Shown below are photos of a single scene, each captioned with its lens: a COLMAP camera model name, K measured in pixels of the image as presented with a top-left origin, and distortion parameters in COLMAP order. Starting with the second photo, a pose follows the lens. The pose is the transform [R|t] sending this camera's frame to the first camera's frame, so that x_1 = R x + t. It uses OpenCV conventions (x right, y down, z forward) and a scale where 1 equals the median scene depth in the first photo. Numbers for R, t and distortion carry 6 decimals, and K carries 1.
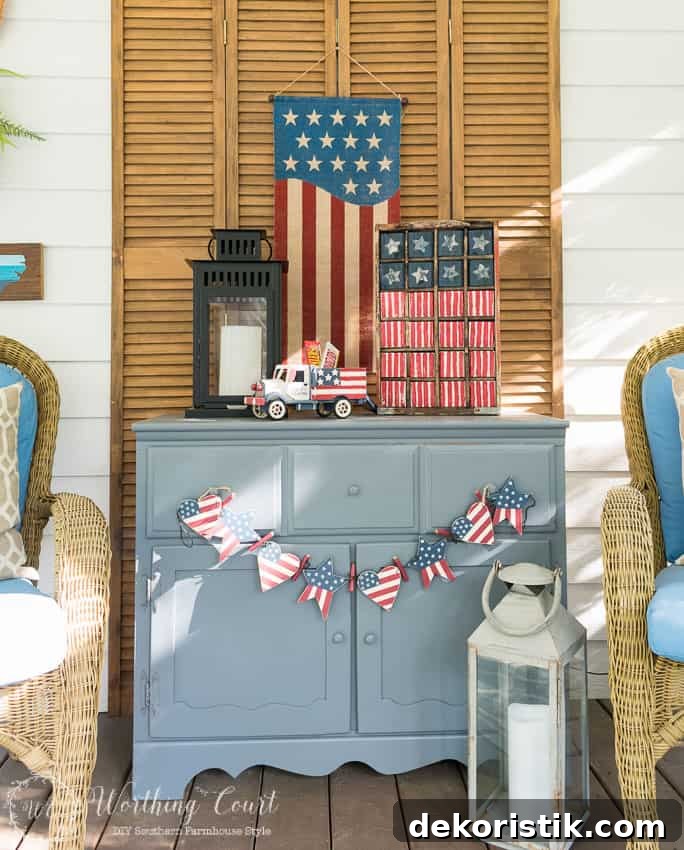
lens RADIAL K [[797.1, 0, 342.5], [0, 797.1, 346.6], [0, 0, 1]] dist [0.026452, -0.002246]
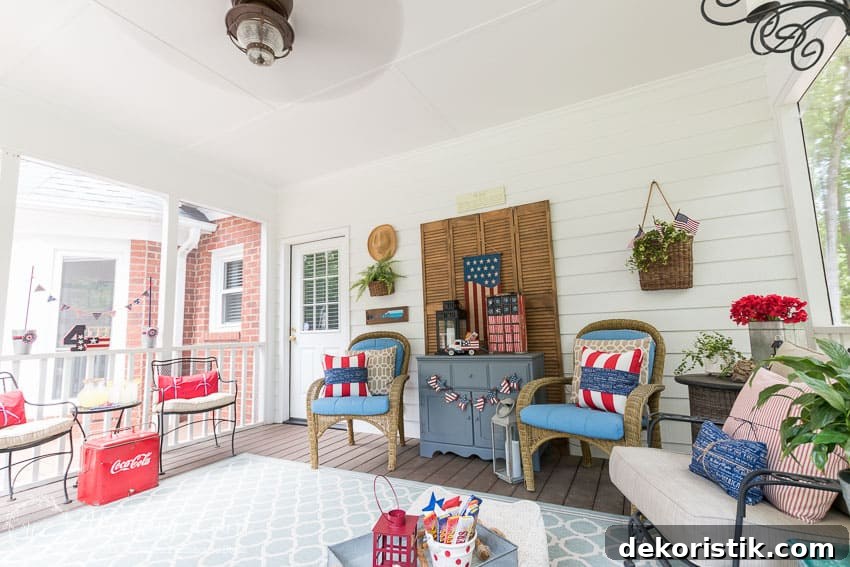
lens RADIAL K [[386.5, 0, 425.0], [0, 386.5, 283.5], [0, 0, 1]] dist [0.000488, 0.000109]
pose [[0.860189, -0.092800, -0.501461, 0.583515], [0.048746, 0.993764, -0.100288, -0.050982], [0.507641, 0.061822, 0.859348, -0.470957]]
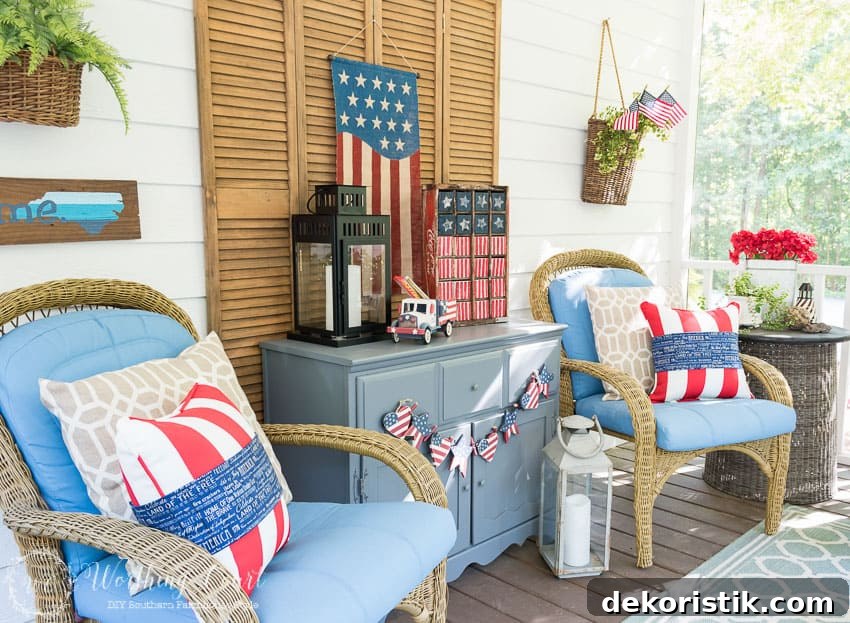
lens RADIAL K [[731.1, 0, 427.1], [0, 731.1, 323.4], [0, 0, 1]] dist [0.029629, 0.000653]
pose [[0.746106, -0.089714, 0.659755, -0.716025], [-0.027464, 0.985891, 0.165121, -0.115567], [-0.665260, -0.141317, 0.733115, 0.091372]]
